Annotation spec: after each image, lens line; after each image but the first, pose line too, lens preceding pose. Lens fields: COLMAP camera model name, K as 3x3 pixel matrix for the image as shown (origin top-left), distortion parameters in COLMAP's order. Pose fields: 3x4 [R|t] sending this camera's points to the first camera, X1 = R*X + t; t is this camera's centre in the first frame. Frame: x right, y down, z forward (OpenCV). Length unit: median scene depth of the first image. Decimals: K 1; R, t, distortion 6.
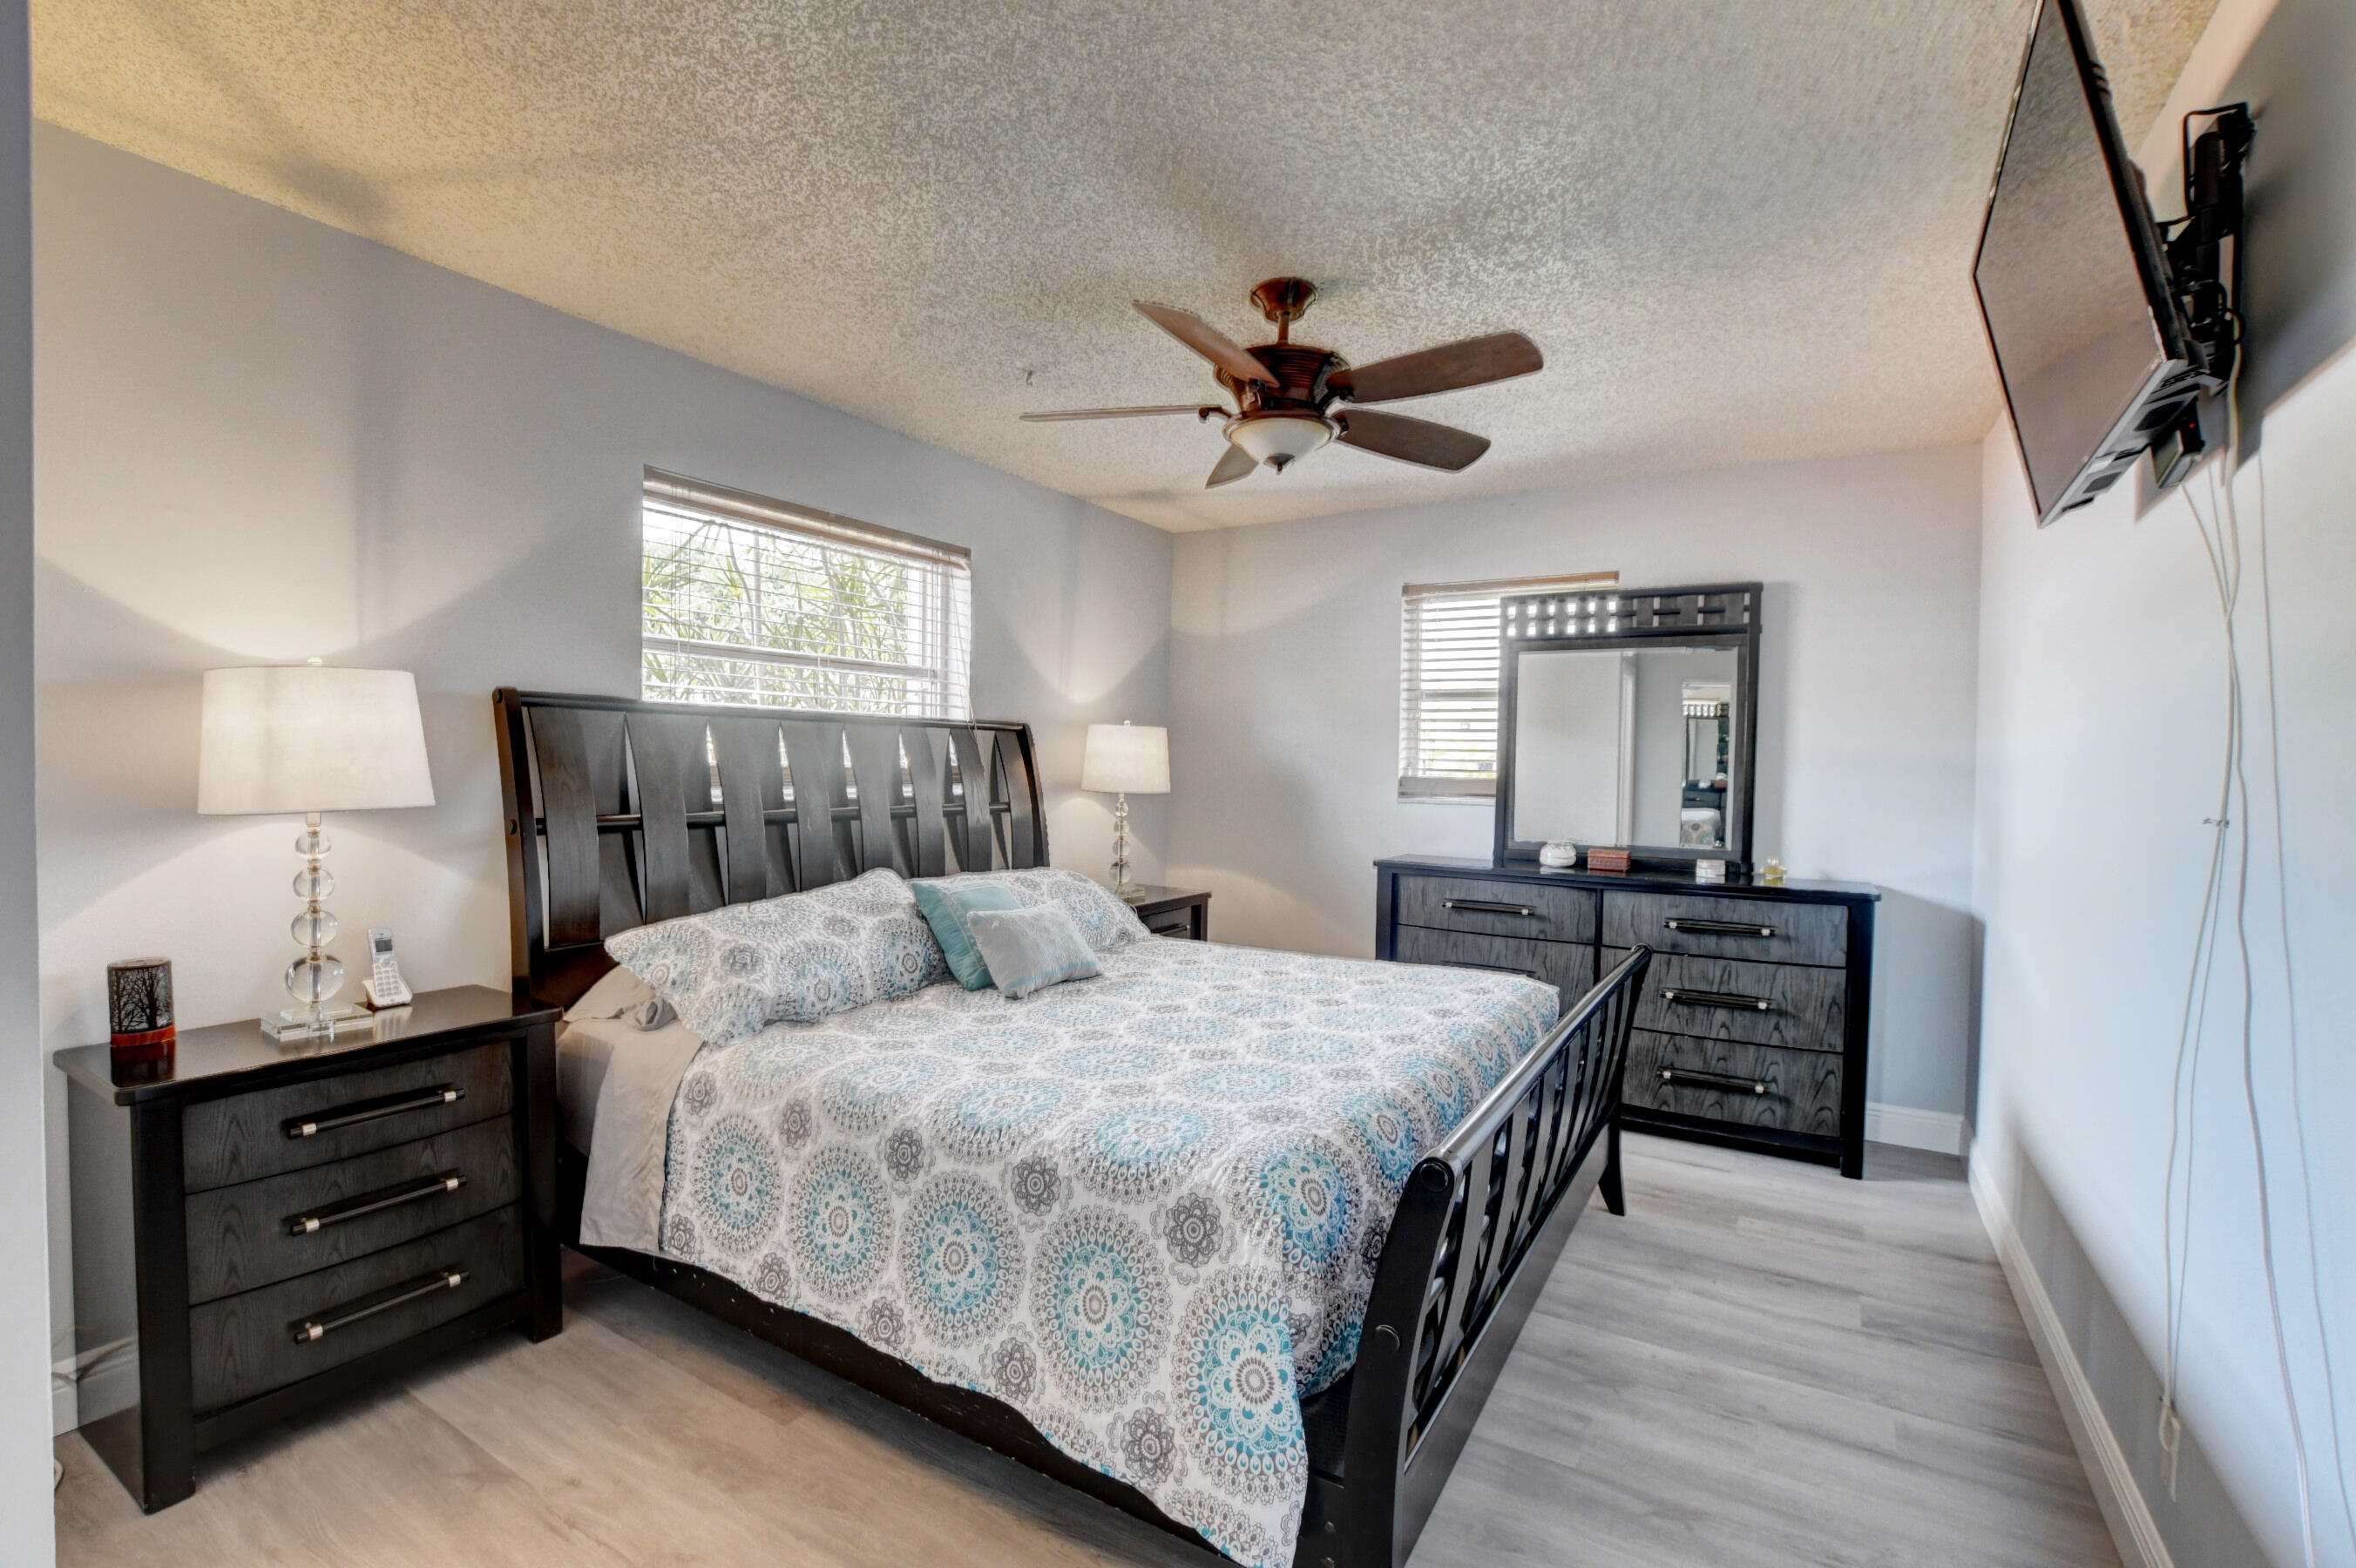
lens RADIAL K [[1034.5, 0, 1196.7], [0, 1034.5, 771.1], [0, 0, 1]] dist [-0.030593, 0.003285]
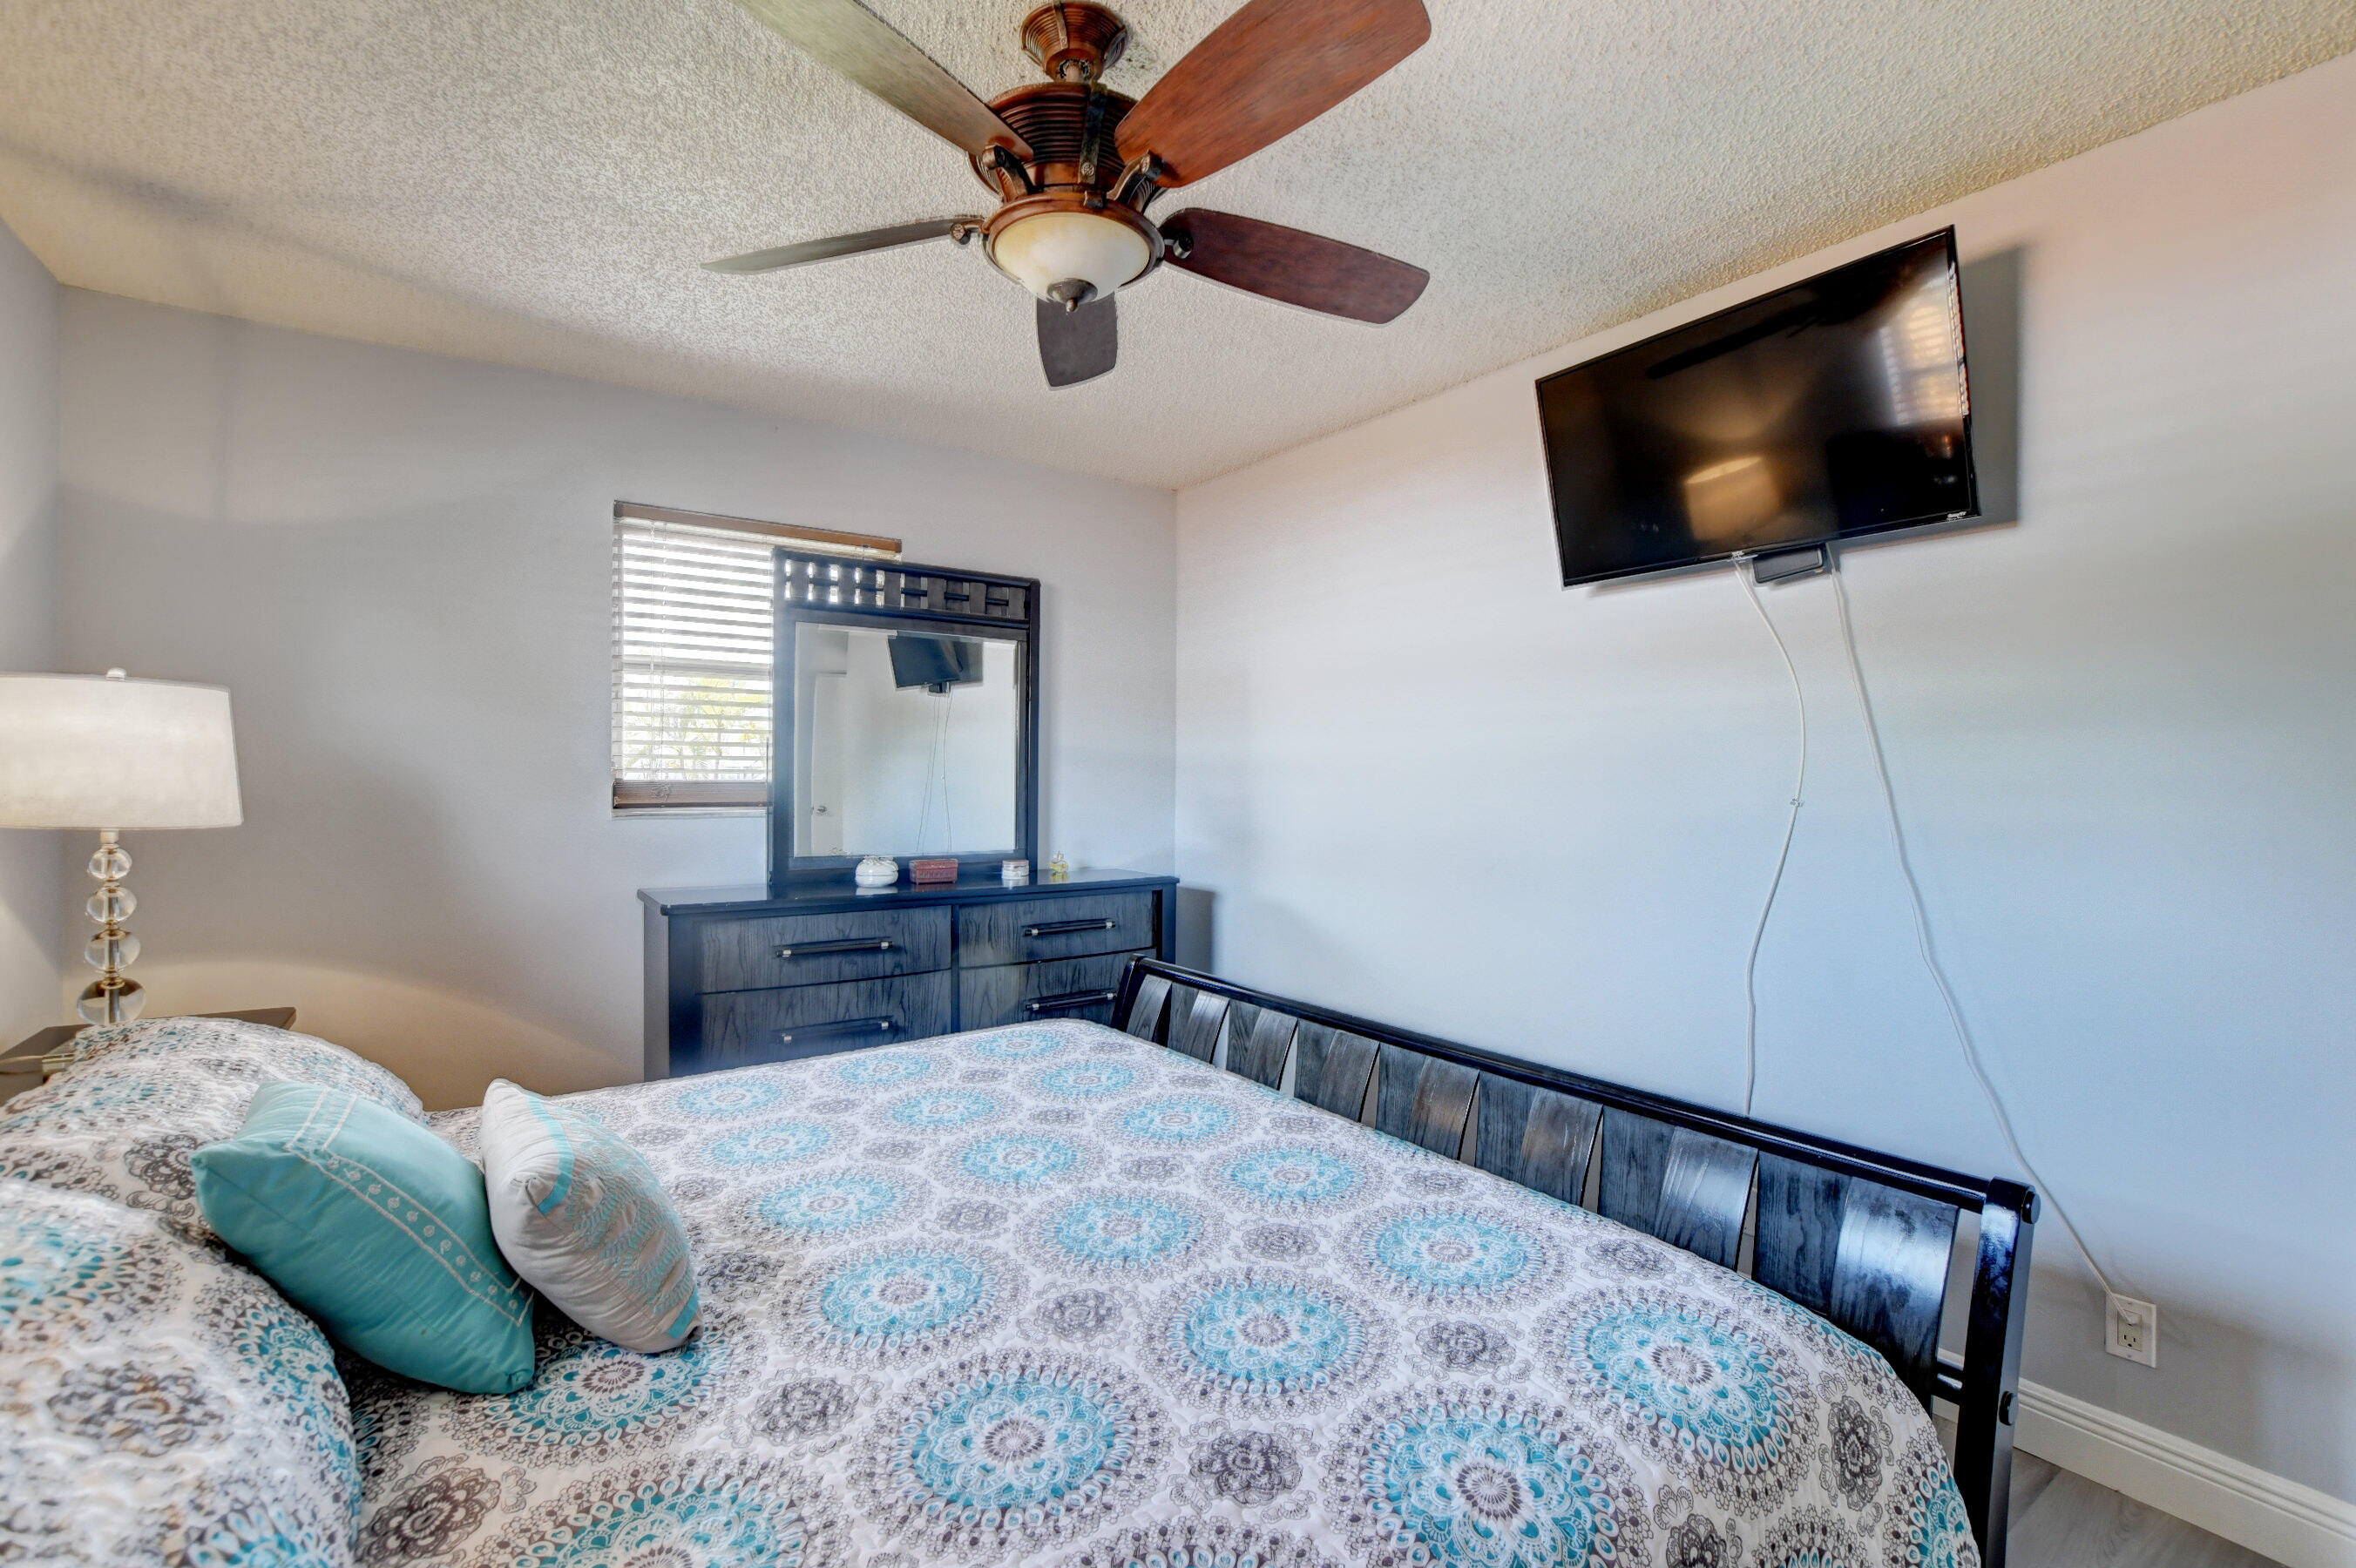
lens RADIAL K [[1034.5, 0, 1181.2], [0, 1034.5, 781.3], [0, 0, 1]] dist [-0.030593, 0.003285]
pose [[0.417675, -0.023300, 0.908297, -0.300576], [0.006403, 0.999722, 0.022701, -0.008883], [-0.908574, -0.003666, 0.417708, 0.423582]]
